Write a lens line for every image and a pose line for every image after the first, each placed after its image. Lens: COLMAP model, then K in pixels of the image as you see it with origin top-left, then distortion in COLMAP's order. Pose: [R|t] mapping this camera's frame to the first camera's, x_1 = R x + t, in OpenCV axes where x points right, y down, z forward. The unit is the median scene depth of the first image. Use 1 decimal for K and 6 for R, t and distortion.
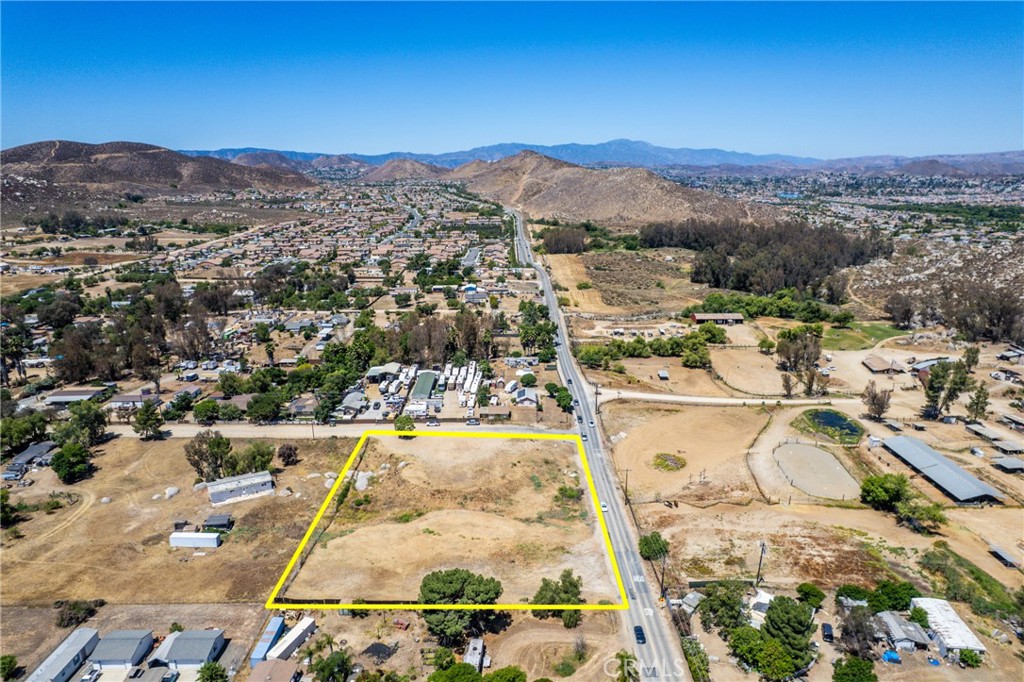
lens RADIAL K [[654.6, 0, 516.1], [0, 654.6, 346.8], [0, 0, 1]] dist [-0.074443, 0.065372]
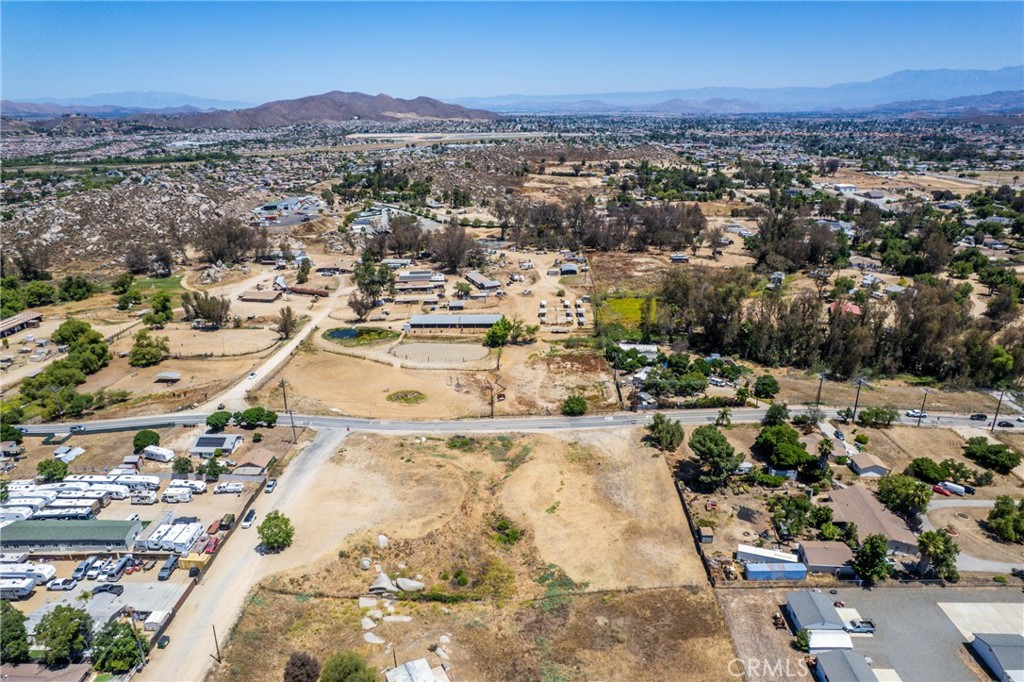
lens RADIAL K [[654.6, 0, 516.1], [0, 654.6, 346.8], [0, 0, 1]] dist [-0.074443, 0.065372]
pose [[0.021001, -0.337053, 0.941251, -0.539572], [0.274954, 0.907103, 0.318690, -0.136338], [-0.961228, 0.252108, 0.111725, 0.515483]]
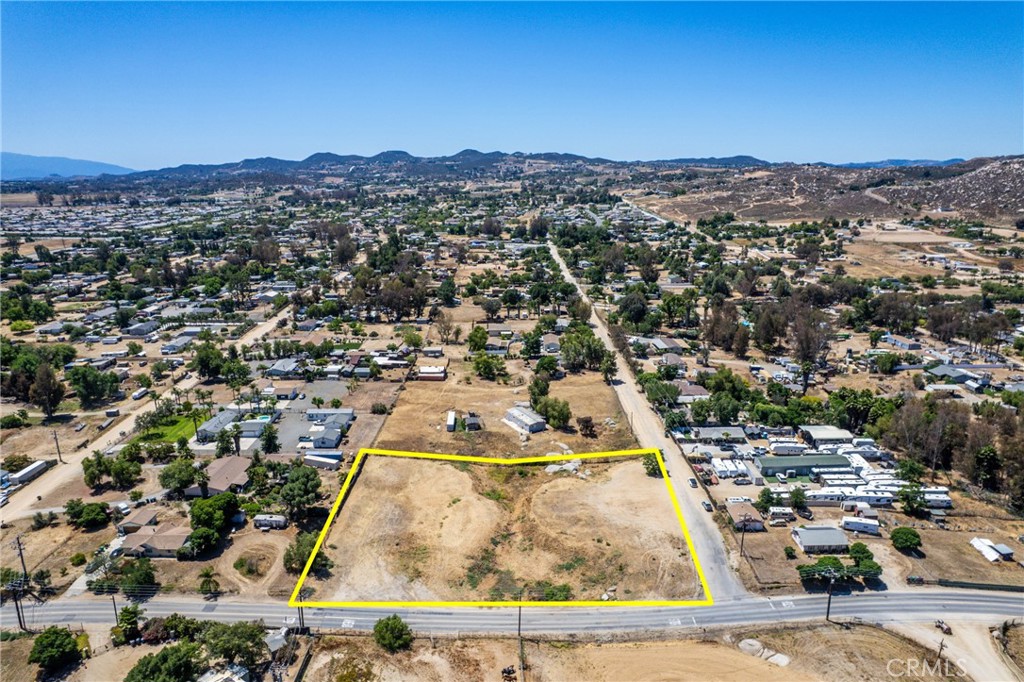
lens RADIAL K [[654.6, 0, 516.1], [0, 654.6, 346.8], [0, 0, 1]] dist [-0.074443, 0.065372]
pose [[0.017754, 0.275072, -0.961260, 0.500189], [-0.265556, 0.928179, 0.260701, -0.160671], [0.963932, 0.250639, 0.089525, 0.542868]]
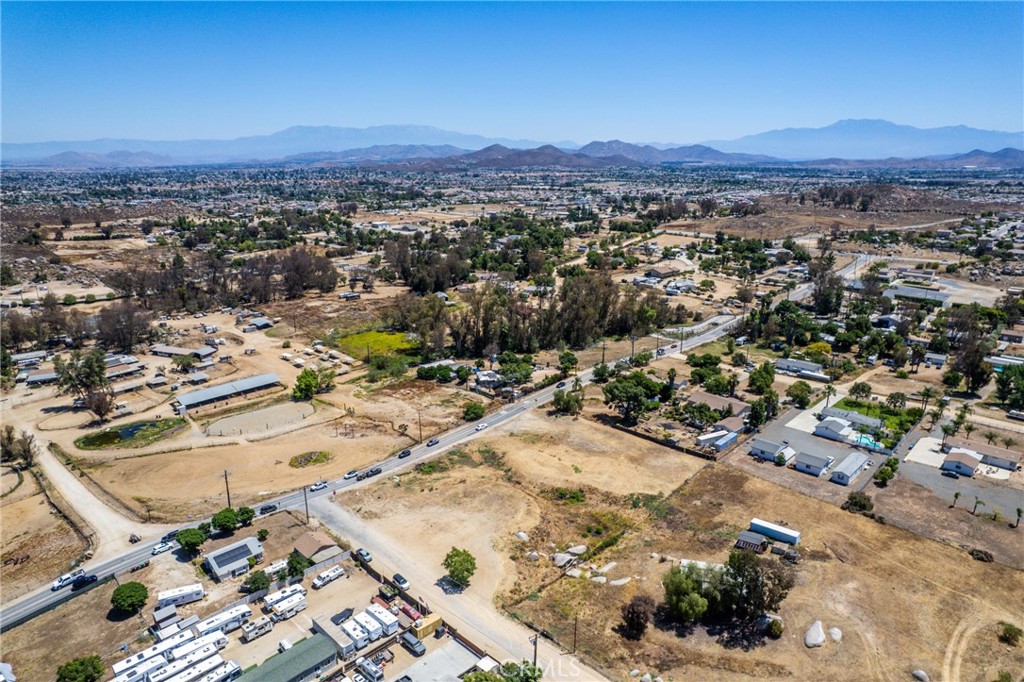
lens RADIAL K [[654.6, 0, 516.1], [0, 654.6, 346.8], [0, 0, 1]] dist [-0.074443, 0.065372]
pose [[-0.718175, -0.183646, 0.671192, -0.464307], [0.196875, 0.871515, 0.449113, -0.264065], [-0.667431, 0.454683, -0.589745, 0.965051]]
